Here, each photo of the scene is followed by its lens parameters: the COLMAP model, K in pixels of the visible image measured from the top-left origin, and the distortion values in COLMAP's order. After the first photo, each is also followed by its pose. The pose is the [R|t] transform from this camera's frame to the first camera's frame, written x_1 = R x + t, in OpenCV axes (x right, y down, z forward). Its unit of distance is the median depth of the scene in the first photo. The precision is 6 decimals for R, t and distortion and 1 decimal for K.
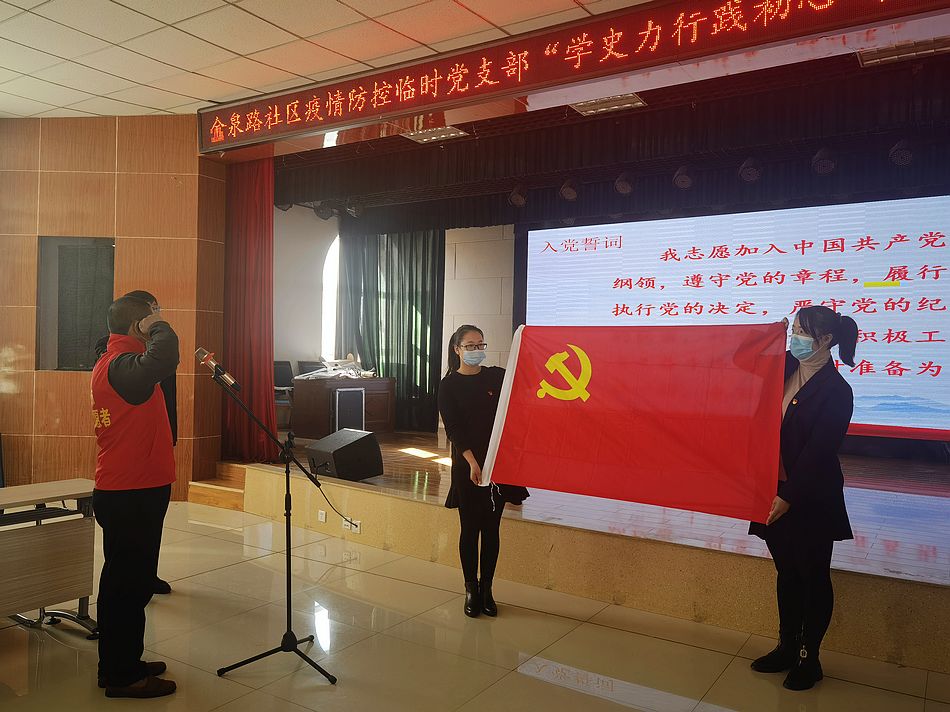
lens RADIAL K [[762.4, 0, 468.6], [0, 762.4, 365.6], [0, 0, 1]] dist [0.020707, -0.004975]
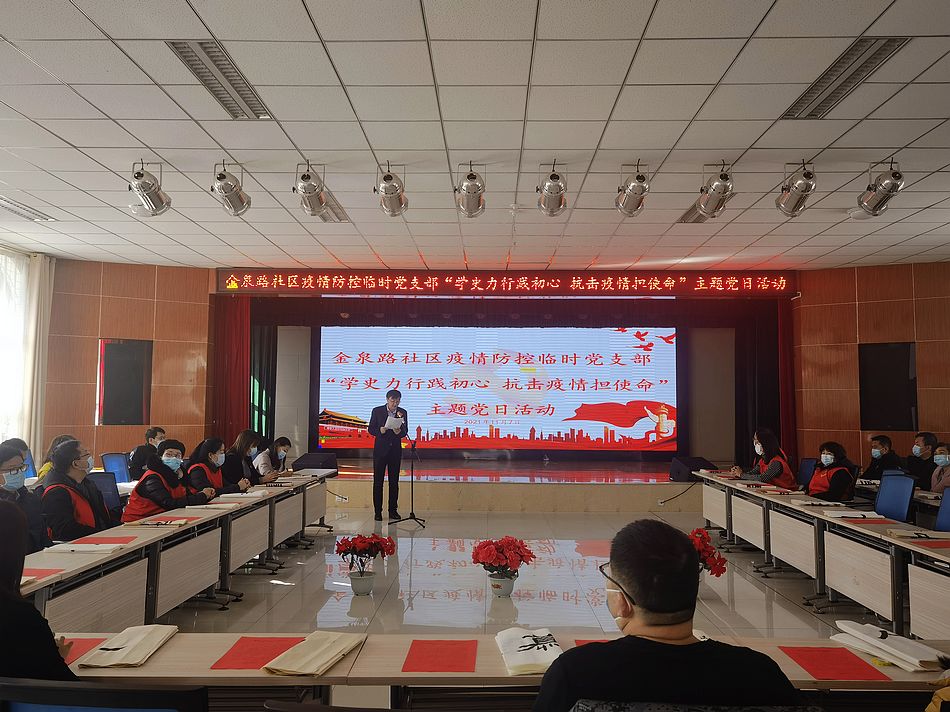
lens RADIAL K [[762.4, 0, 469.3], [0, 762.4, 360.7], [0, 0, 1]] dist [0.020707, -0.004975]
pose [[0.849803, 0.023973, 0.526555, -0.779320], [0.017164, 0.997177, -0.073101, 0.004245], [-0.526821, 0.071159, 0.846992, -0.727976]]
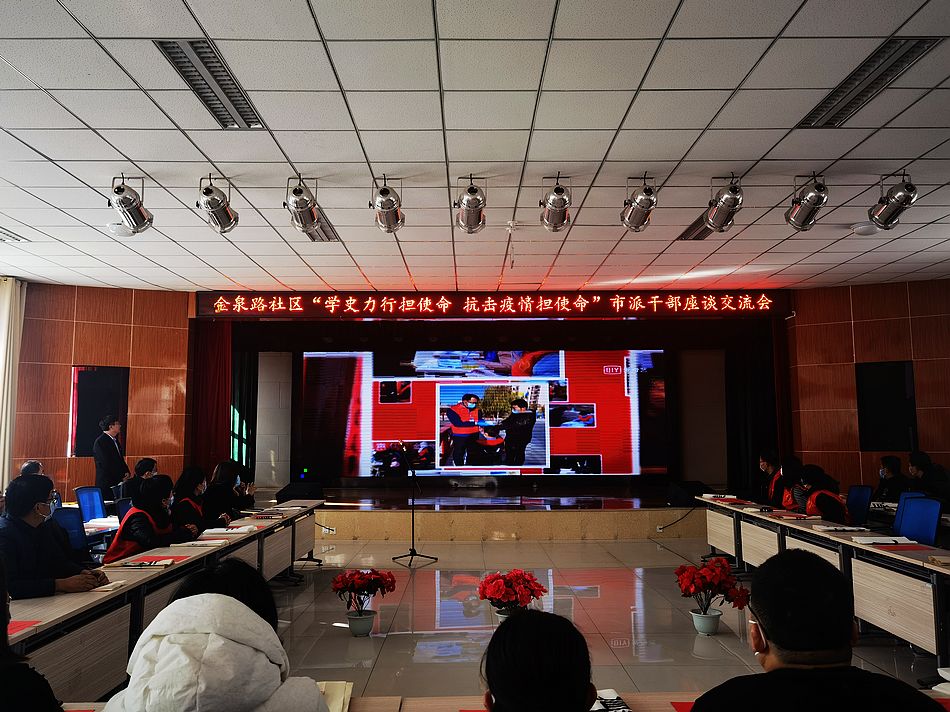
lens RADIAL K [[762.4, 0, 469.5], [0, 762.4, 360.8], [0, 0, 1]] dist [0.020707, -0.004975]
pose [[0.833491, 0.033309, 0.551529, -0.778986], [0.030505, 0.993885, -0.106124, 0.004241], [-0.551691, 0.105277, 0.827378, -0.671279]]
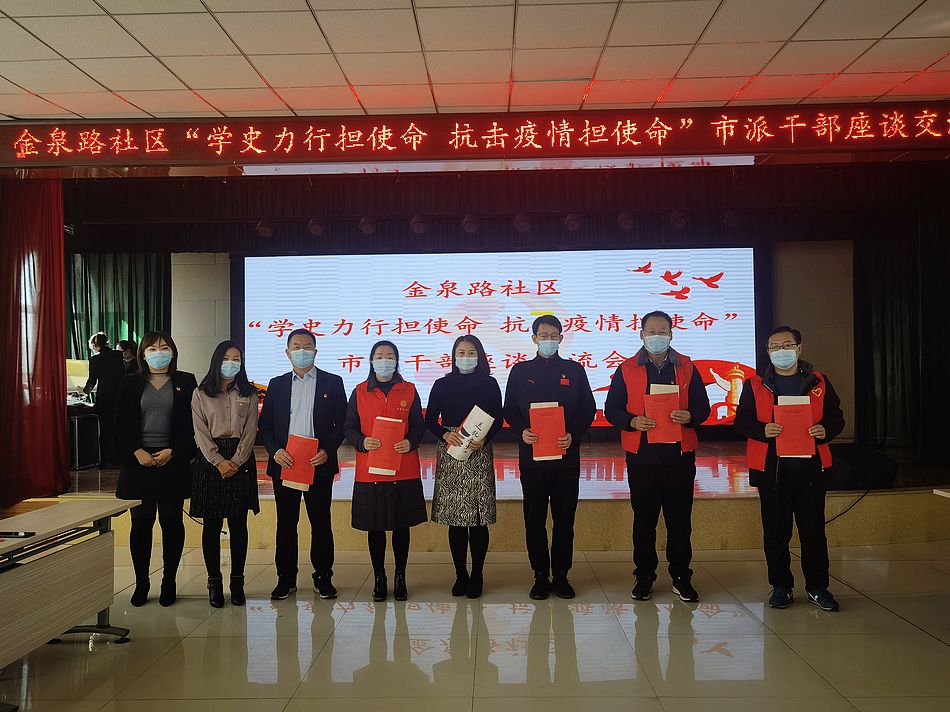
lens RADIAL K [[762.4, 0, 475.6], [0, 762.4, 351.2], [0, 0, 1]] dist [0.020707, -0.004975]
pose [[0.853104, -0.015414, 0.521513, -0.340754], [0.038476, 0.998700, -0.033423, 0.001732], [-0.520320, 0.048579, 0.852589, -0.103602]]
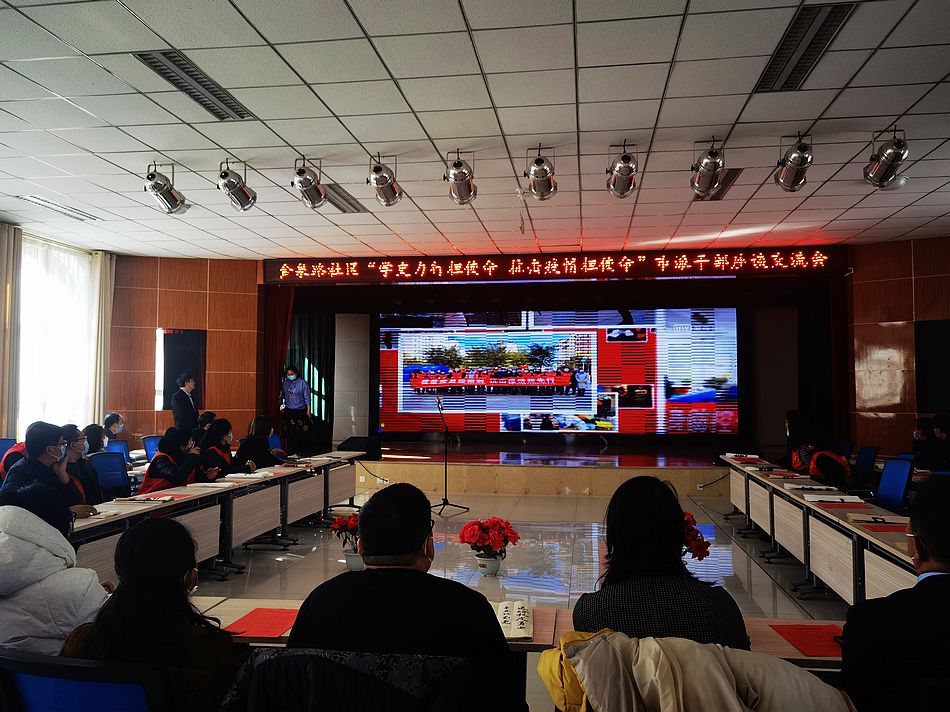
lens RADIAL K [[762.4, 0, 466.7], [0, 762.4, 353.3], [0, 0, 1]] dist [0.020707, -0.004975]
pose [[0.908585, 0.007366, 0.417635, -0.678205], [0.021740, 0.997655, -0.064892, 0.008315], [-0.417134, 0.068039, 0.906295, -0.804371]]
